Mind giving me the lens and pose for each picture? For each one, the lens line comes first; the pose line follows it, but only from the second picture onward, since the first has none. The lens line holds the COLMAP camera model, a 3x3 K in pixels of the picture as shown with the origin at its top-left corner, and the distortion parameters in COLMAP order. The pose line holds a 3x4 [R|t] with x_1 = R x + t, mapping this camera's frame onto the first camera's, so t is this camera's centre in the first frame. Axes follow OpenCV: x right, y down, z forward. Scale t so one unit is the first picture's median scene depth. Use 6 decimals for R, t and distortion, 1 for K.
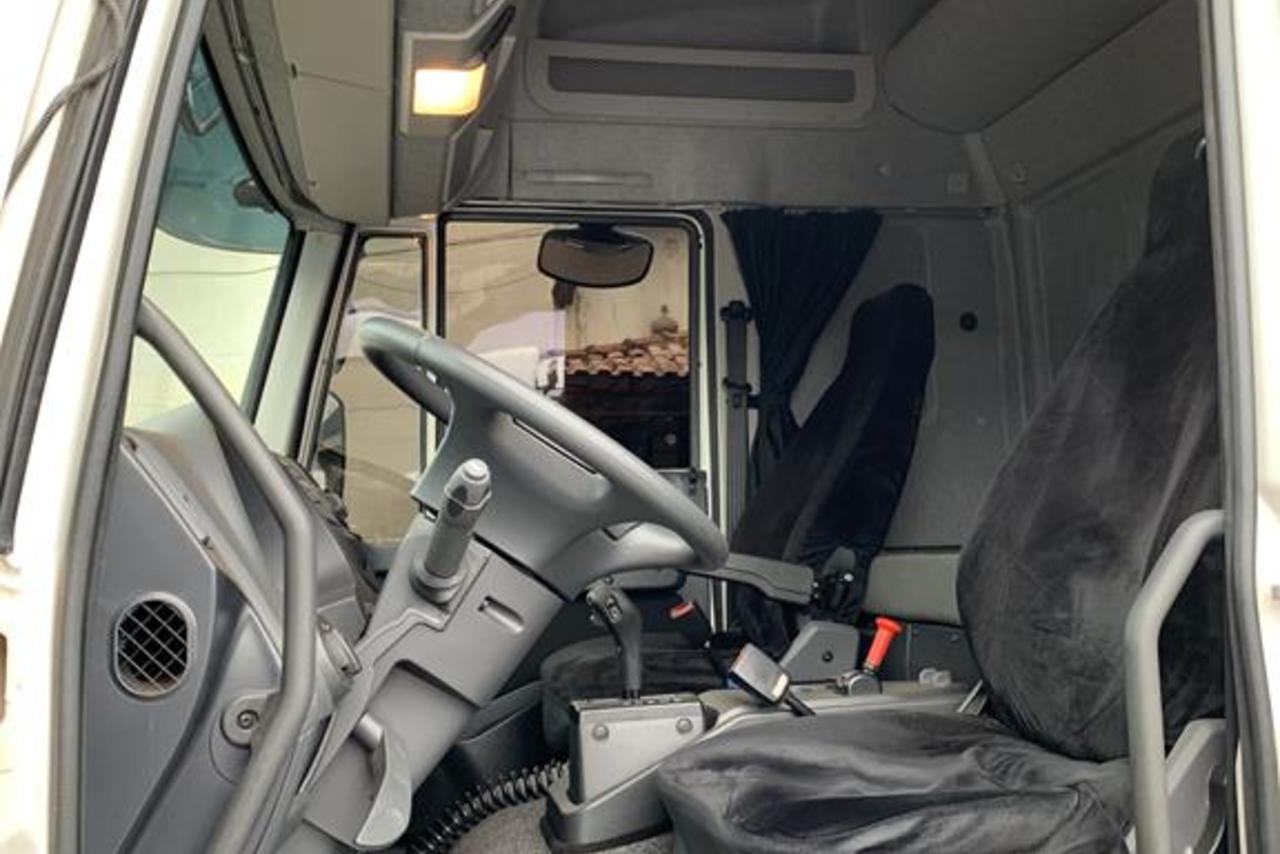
lens RADIAL K [[1218.6, 0, 640.0], [0, 1218.6, 427.0], [0, 0, 1]] dist [0.022527, 0.002728]
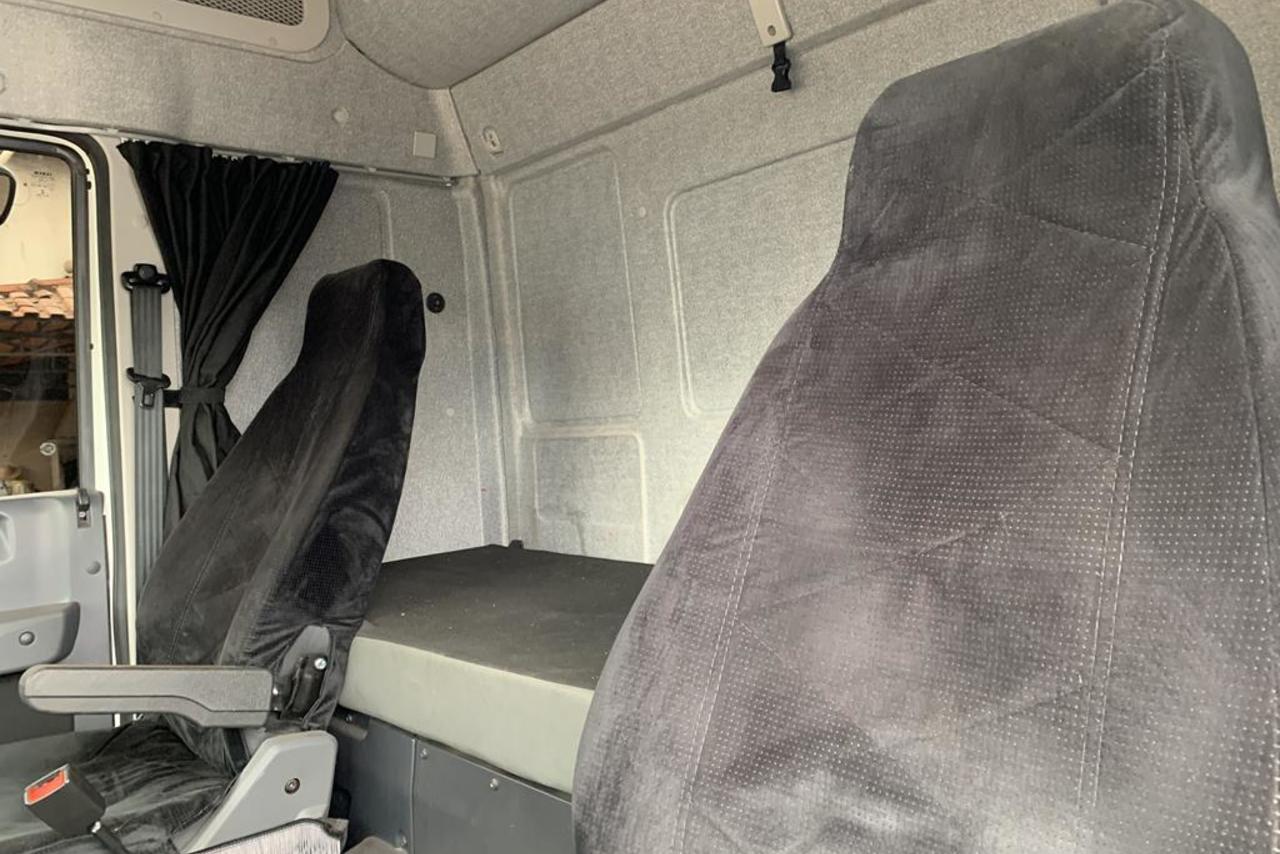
lens RADIAL K [[999.4, 0, 640.0], [0, 999.4, 427.0], [0, 0, 1]] dist [0.028118, -0.004235]
pose [[0.864565, -0.019341, 0.502148, 0.028705], [-0.010535, 0.998342, 0.056592, -0.040899], [-0.502410, -0.054218, 0.862928, 0.300438]]
